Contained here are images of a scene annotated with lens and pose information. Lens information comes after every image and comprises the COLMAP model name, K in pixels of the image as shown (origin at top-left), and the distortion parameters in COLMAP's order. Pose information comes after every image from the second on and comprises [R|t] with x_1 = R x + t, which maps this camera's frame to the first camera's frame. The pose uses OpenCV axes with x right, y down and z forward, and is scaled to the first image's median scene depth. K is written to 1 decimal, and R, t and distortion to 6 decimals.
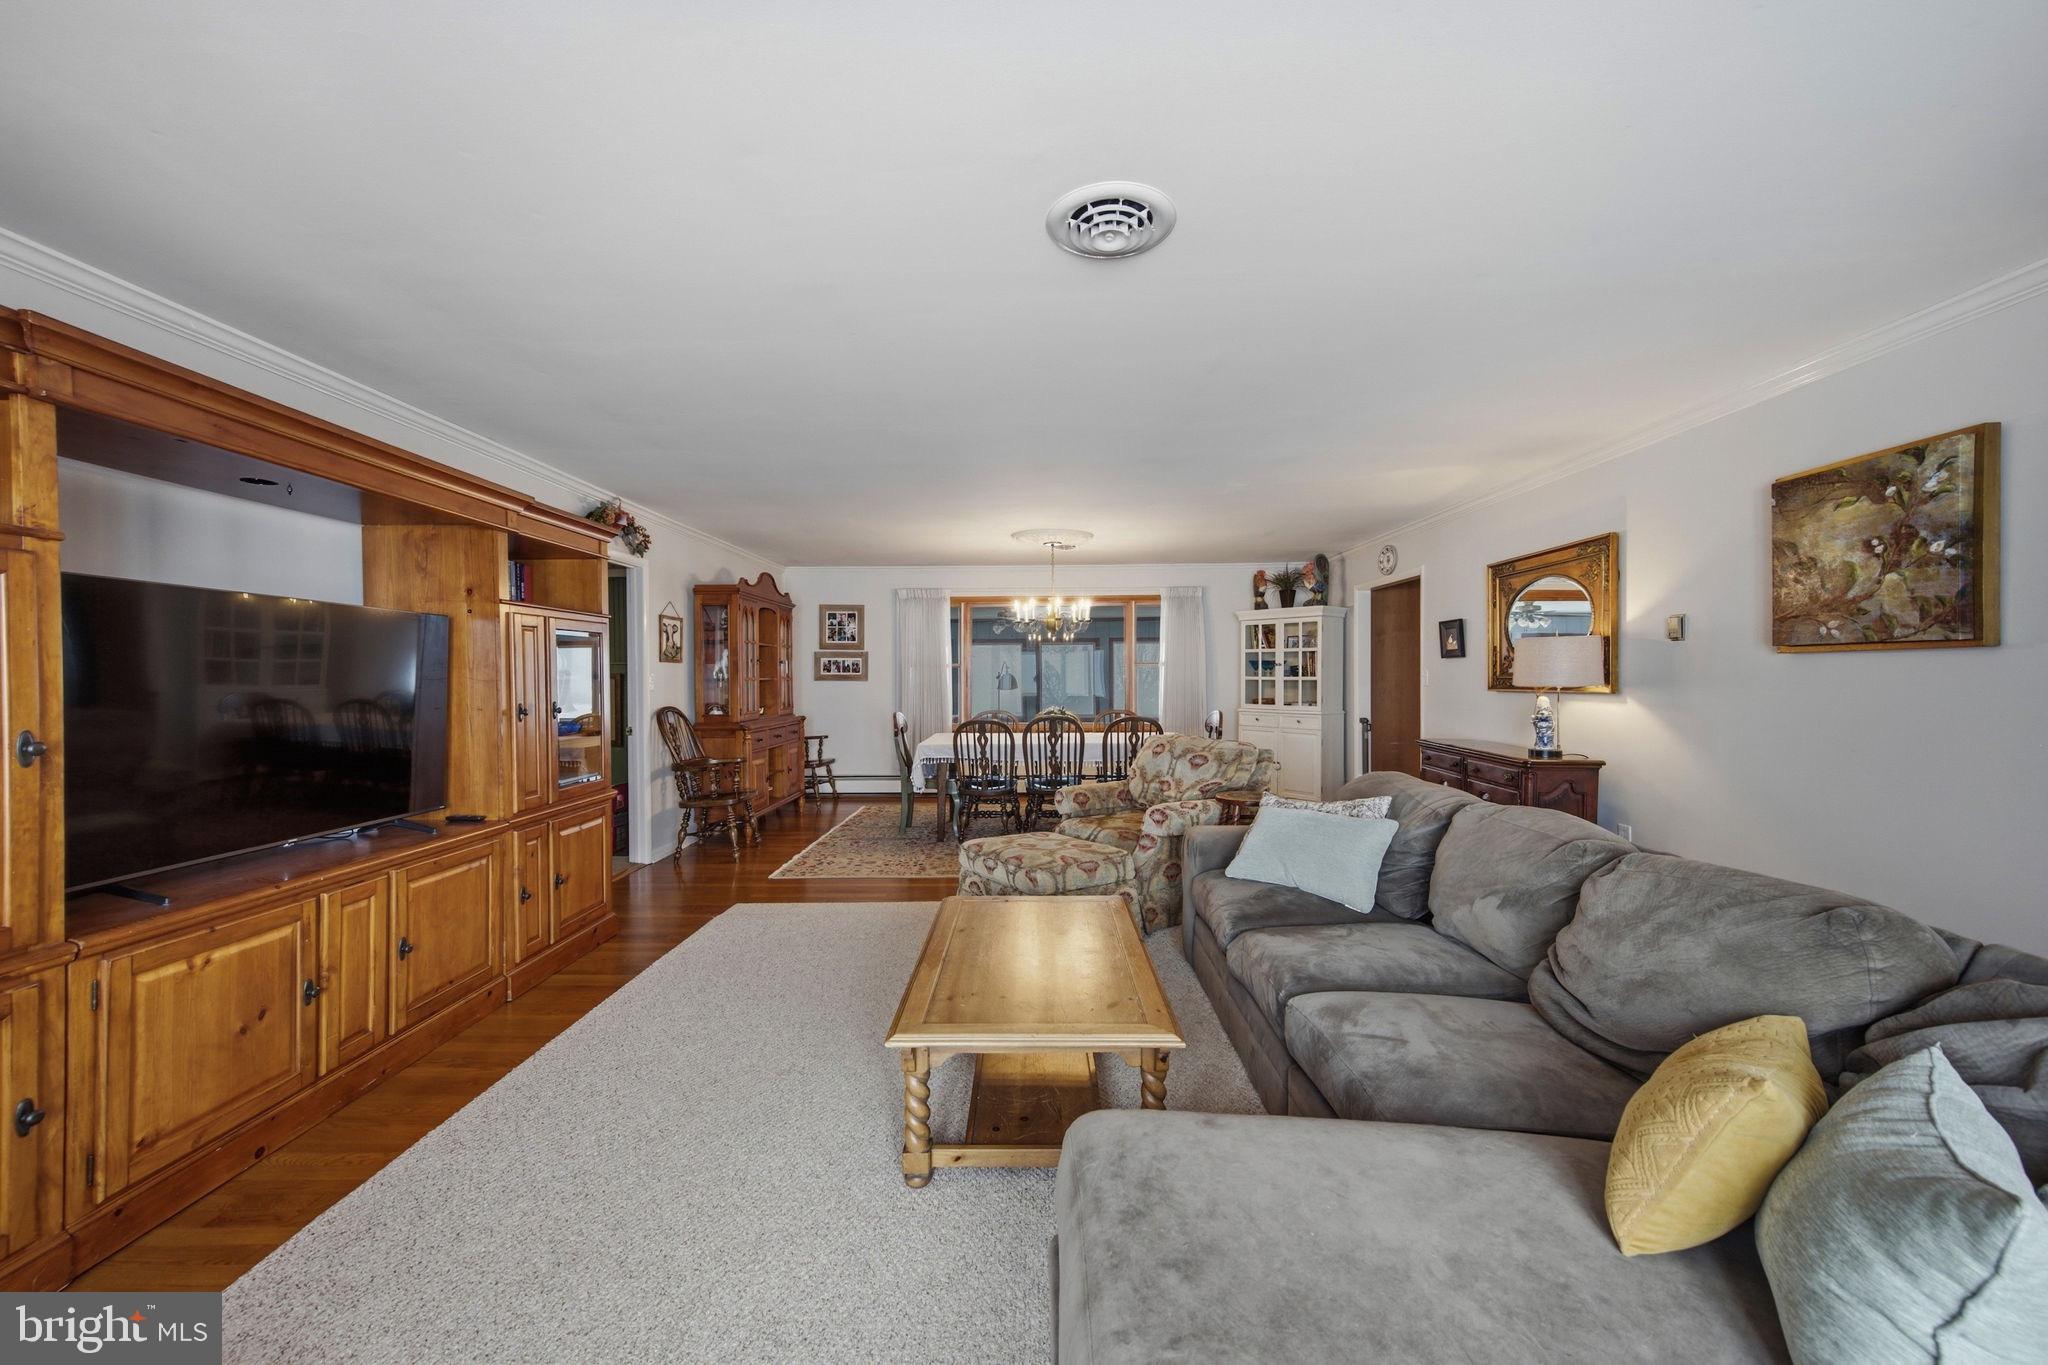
lens RADIAL K [[794.6, 0, 1025.6], [0, 794.6, 689.7], [0, 0, 1]] dist [0.016628, 0.001770]
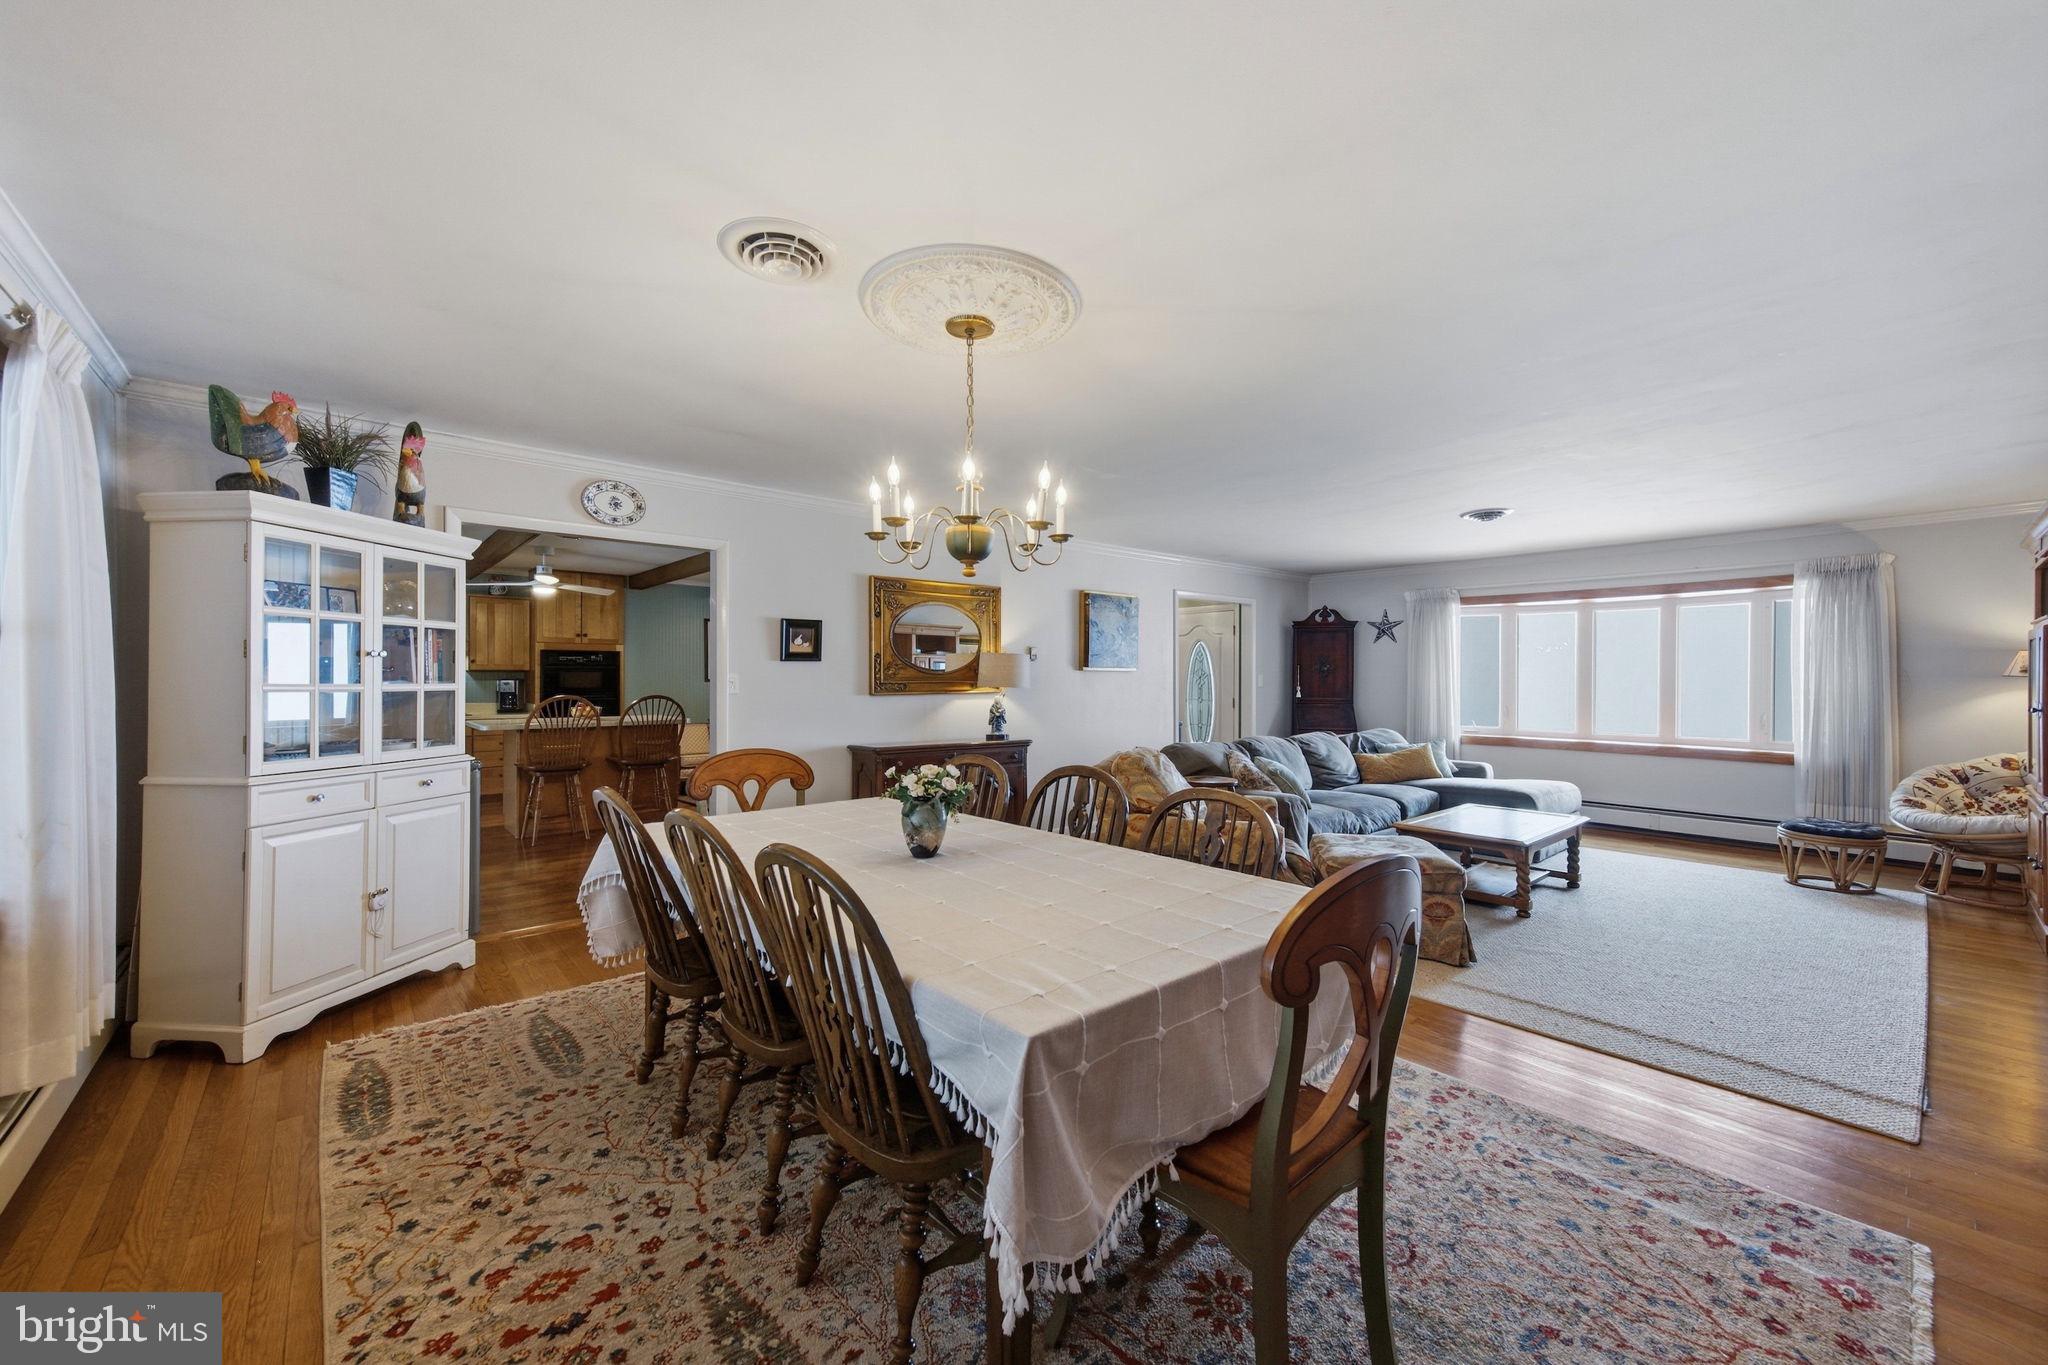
lens RADIAL K [[794.6, 0, 1025.0], [0, 794.6, 677.0], [0, 0, 1]] dist [0.016628, 0.001770]
pose [[-0.675161, 0.005068, 0.737653, -0.350652], [0.014927, 0.999866, 0.006793, -0.028788], [-0.737519, 0.015597, -0.675146, 1.670762]]
